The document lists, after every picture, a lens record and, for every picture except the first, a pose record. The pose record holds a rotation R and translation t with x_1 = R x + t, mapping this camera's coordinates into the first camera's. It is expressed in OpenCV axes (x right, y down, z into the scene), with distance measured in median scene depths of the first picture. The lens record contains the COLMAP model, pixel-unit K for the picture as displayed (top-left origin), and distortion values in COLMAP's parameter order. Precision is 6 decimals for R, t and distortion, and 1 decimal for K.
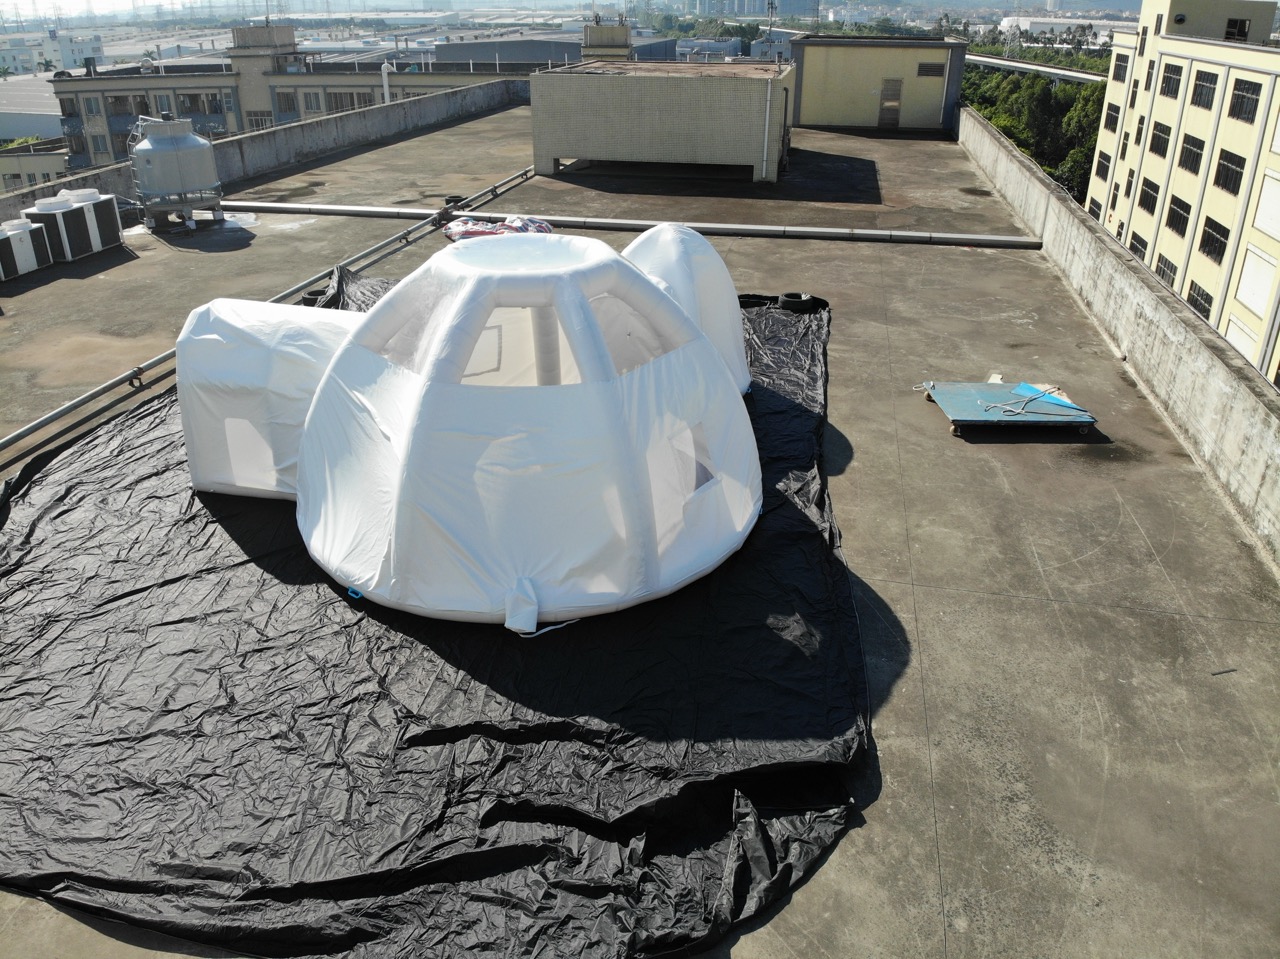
lens RADIAL K [[951.7, 0, 639.7], [0, 951.7, 484.2], [0, 0, 1]] dist [-0.008891, -0.060985]
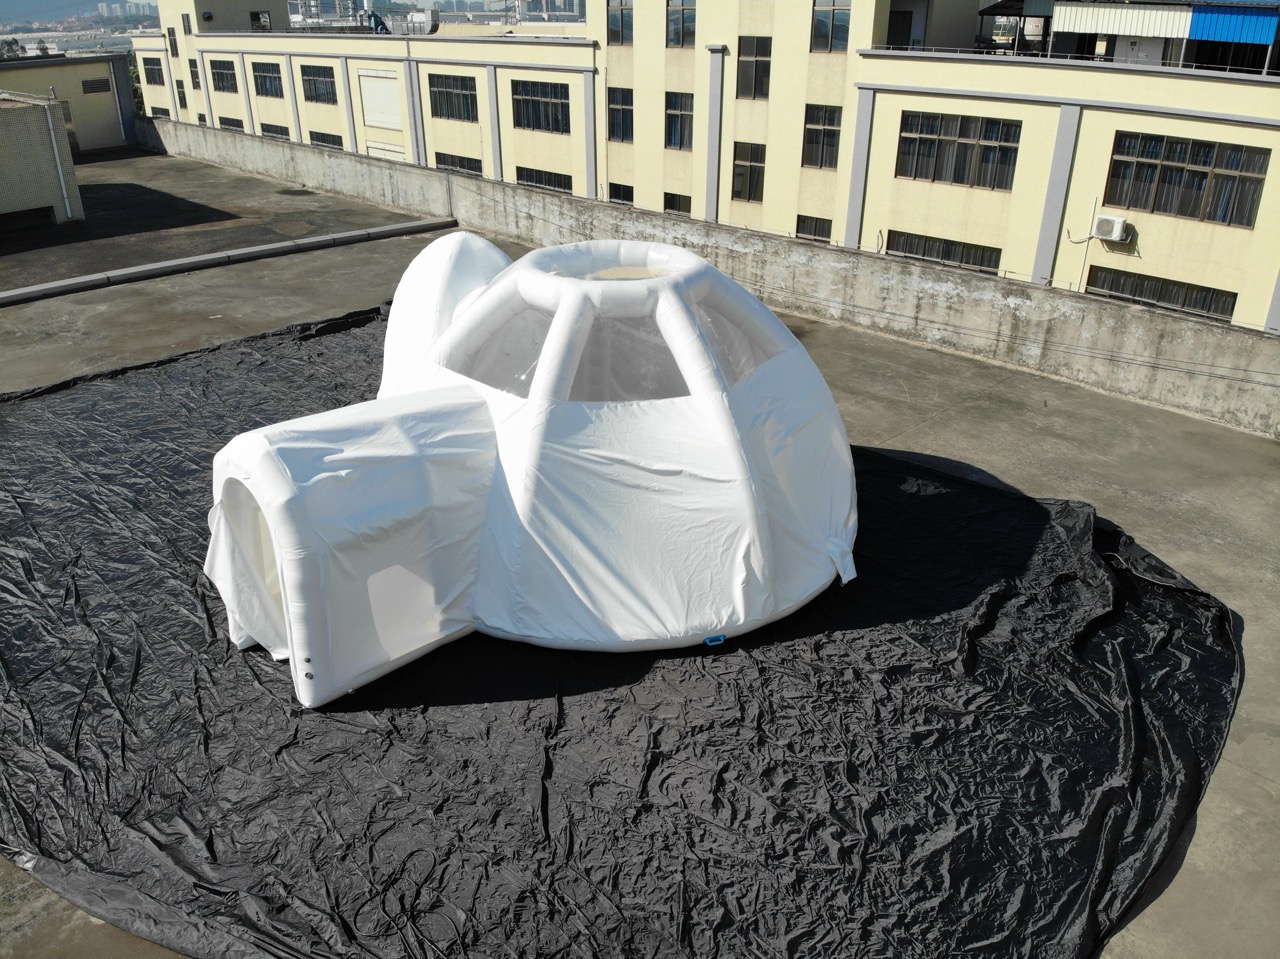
lens RADIAL K [[951.7, 0, 639.3], [0, 951.7, 475.2], [0, 0, 1]] dist [-0.008891, -0.060985]
pose [[0.555769, -0.367686, 0.745606, -0.836754], [0.375419, 0.911220, 0.169523, -0.185907], [-0.741742, 0.185699, 0.644464, 0.372454]]
